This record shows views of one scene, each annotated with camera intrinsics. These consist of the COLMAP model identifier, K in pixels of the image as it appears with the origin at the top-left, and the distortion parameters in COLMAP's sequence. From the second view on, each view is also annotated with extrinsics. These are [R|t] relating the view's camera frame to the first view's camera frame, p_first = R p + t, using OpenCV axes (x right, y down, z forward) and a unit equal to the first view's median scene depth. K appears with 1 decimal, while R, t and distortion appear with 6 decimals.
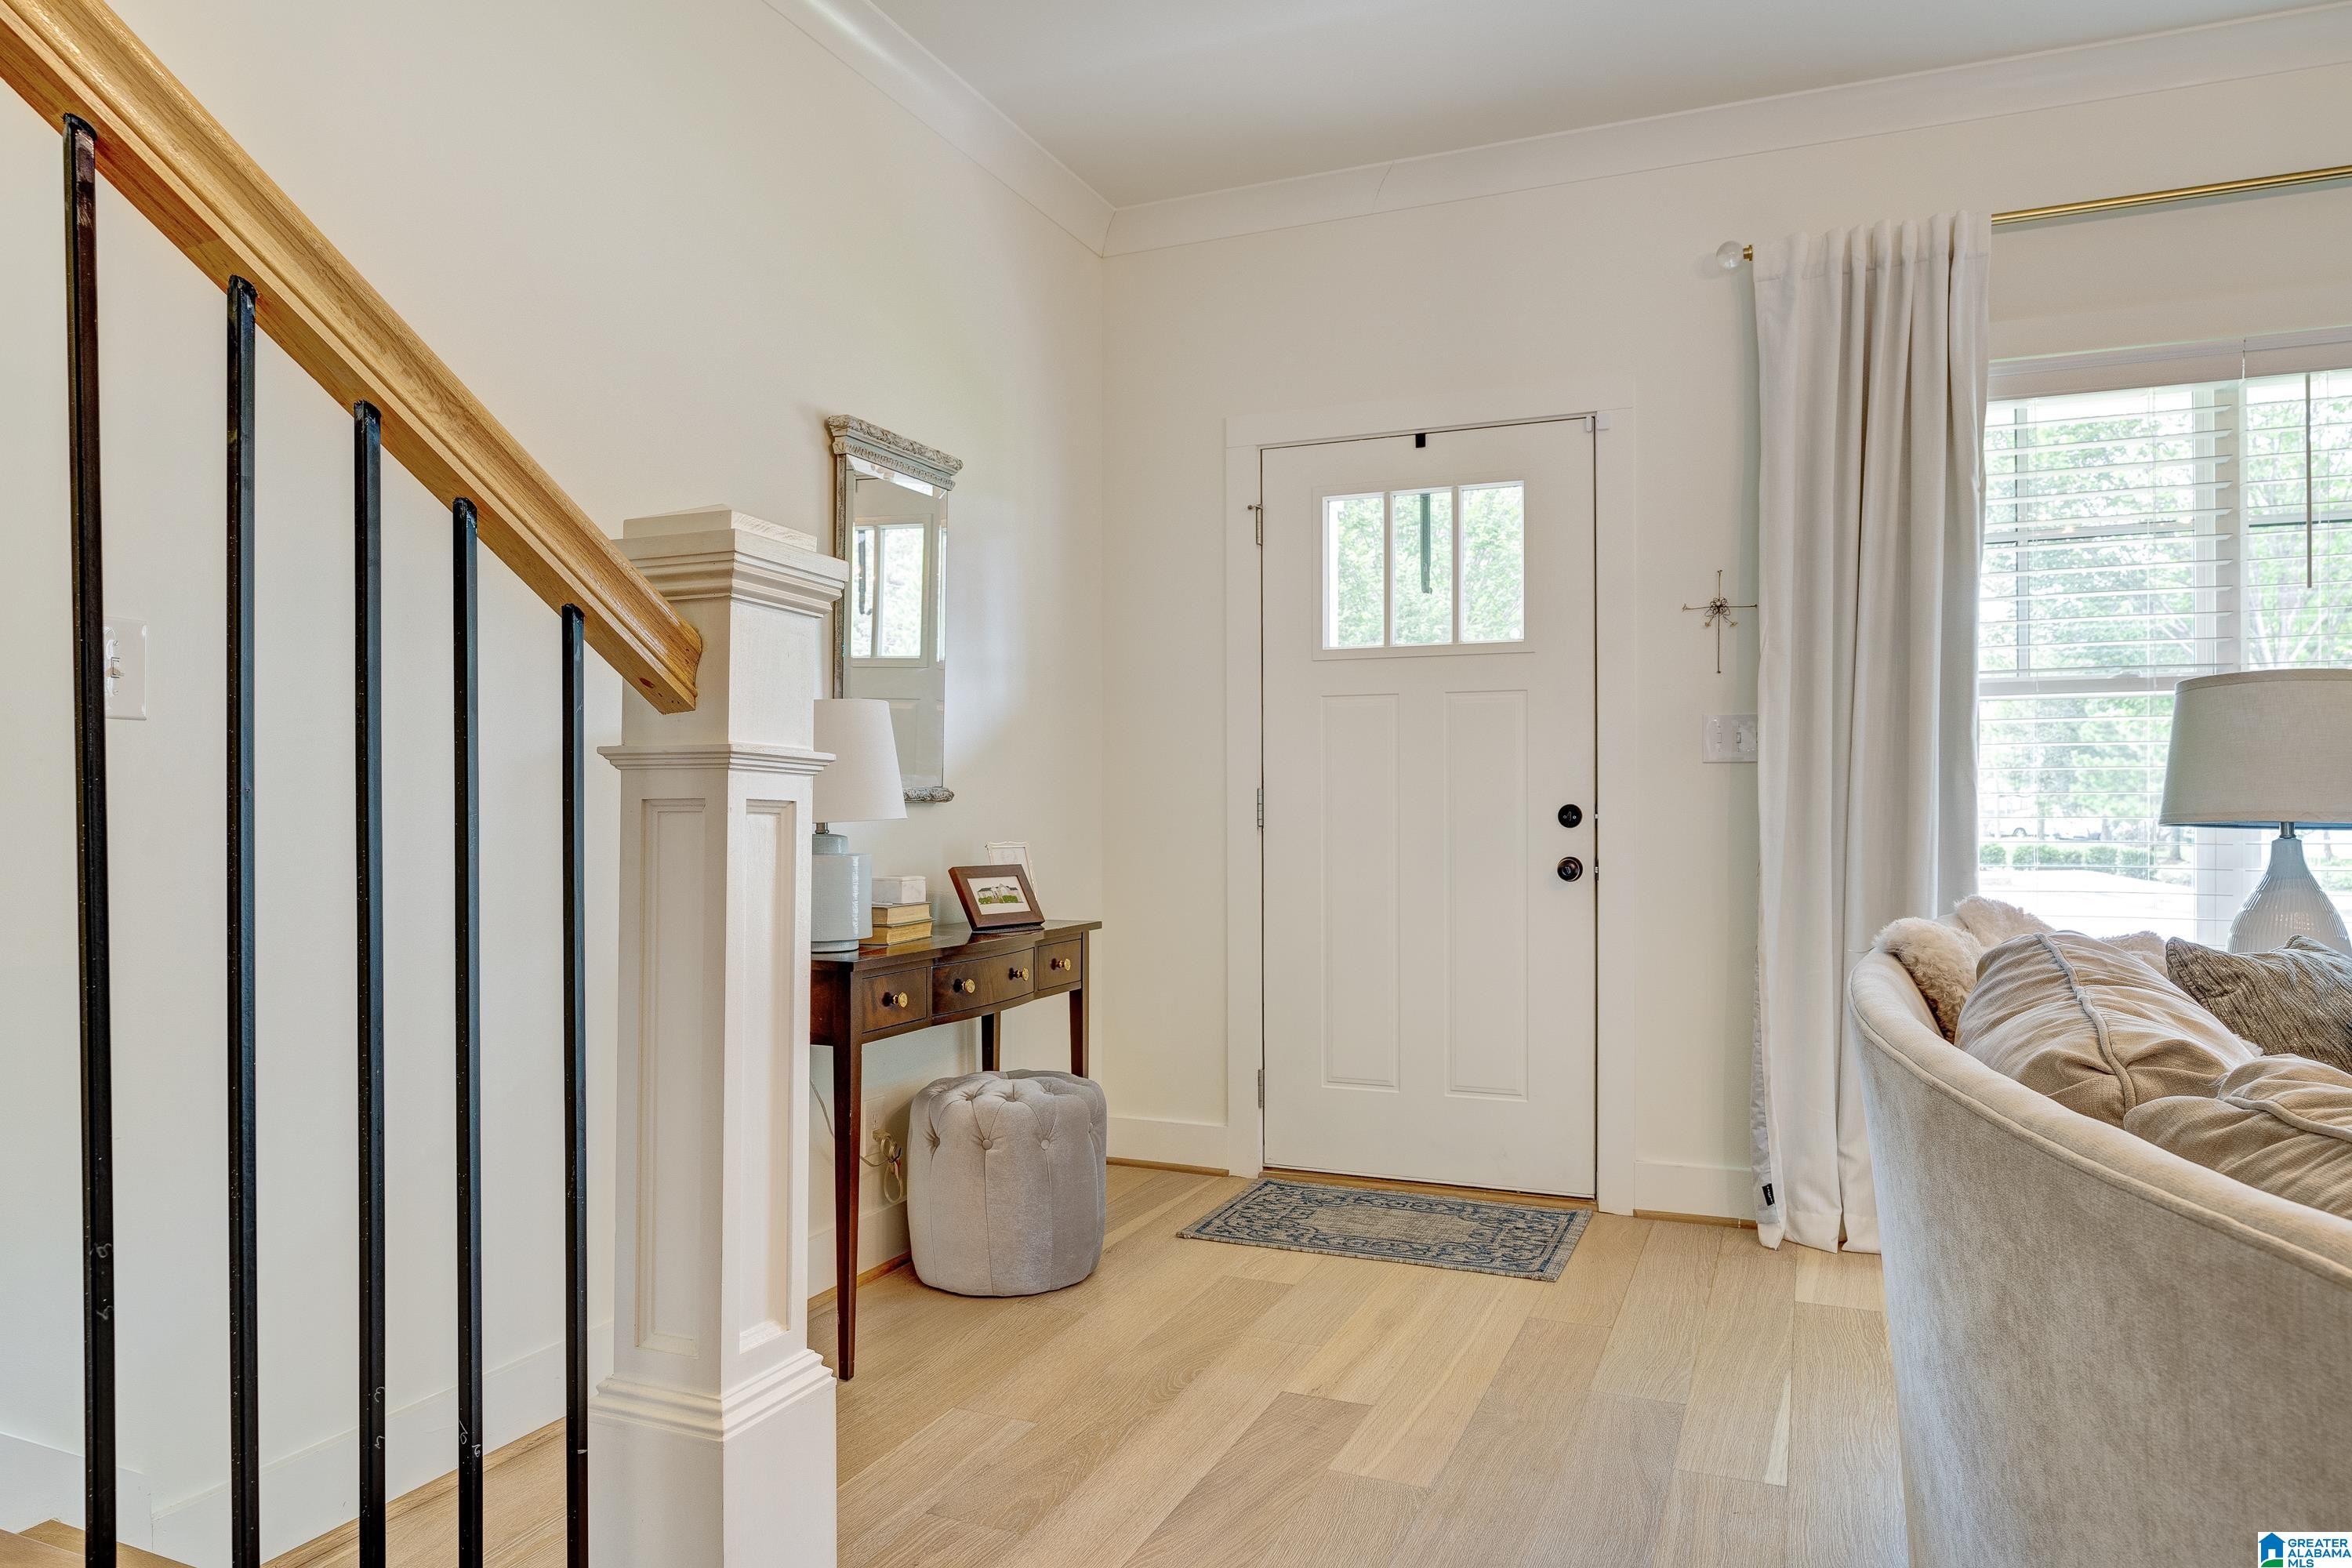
lens RADIAL K [[1471.0, 0, 1178.1], [0, 1471.0, 851.3], [0, 0, 1]] dist [-0.004509, 0.000145]
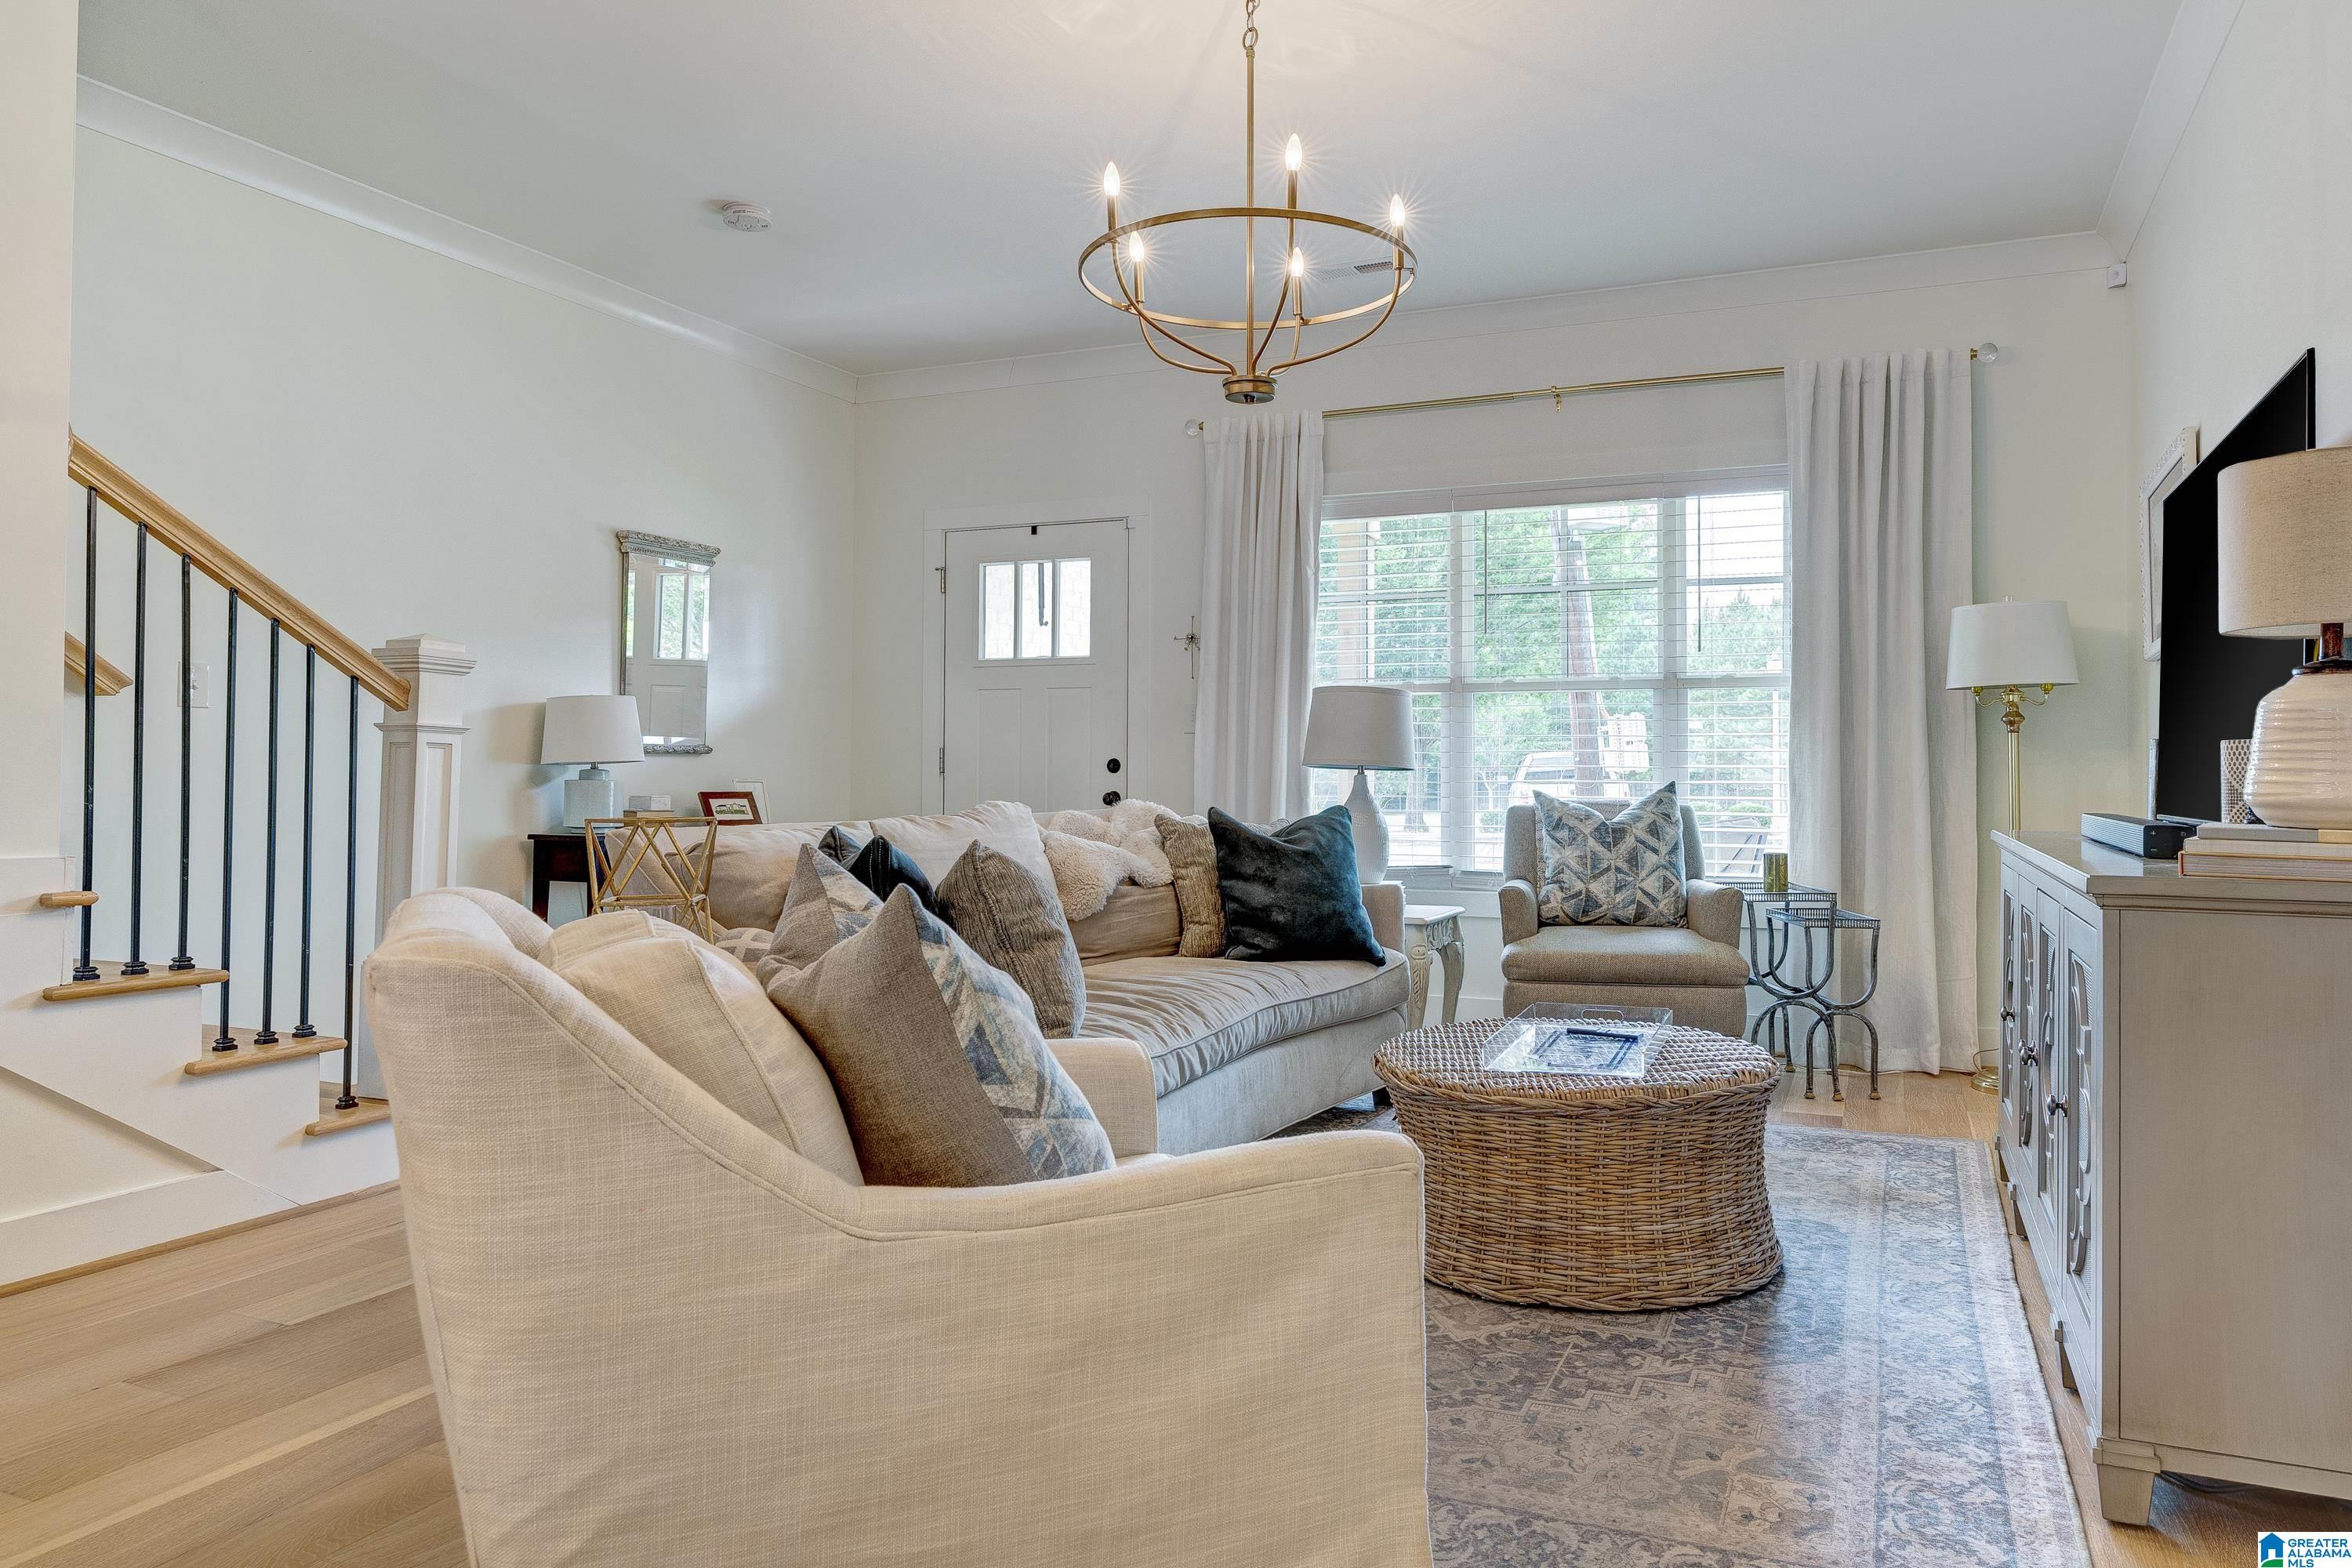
lens RADIAL K [[1293.3, 0, 1176.0], [0, 1293.3, 784.0], [0, 0, 1]] dist [0.001686, -0.000118]
pose [[0.999796, 0.005369, 0.019483, 0.344101], [-0.004982, 0.999790, -0.019873, 0.026854], [-0.019585, 0.019772, 0.999613, -0.469313]]
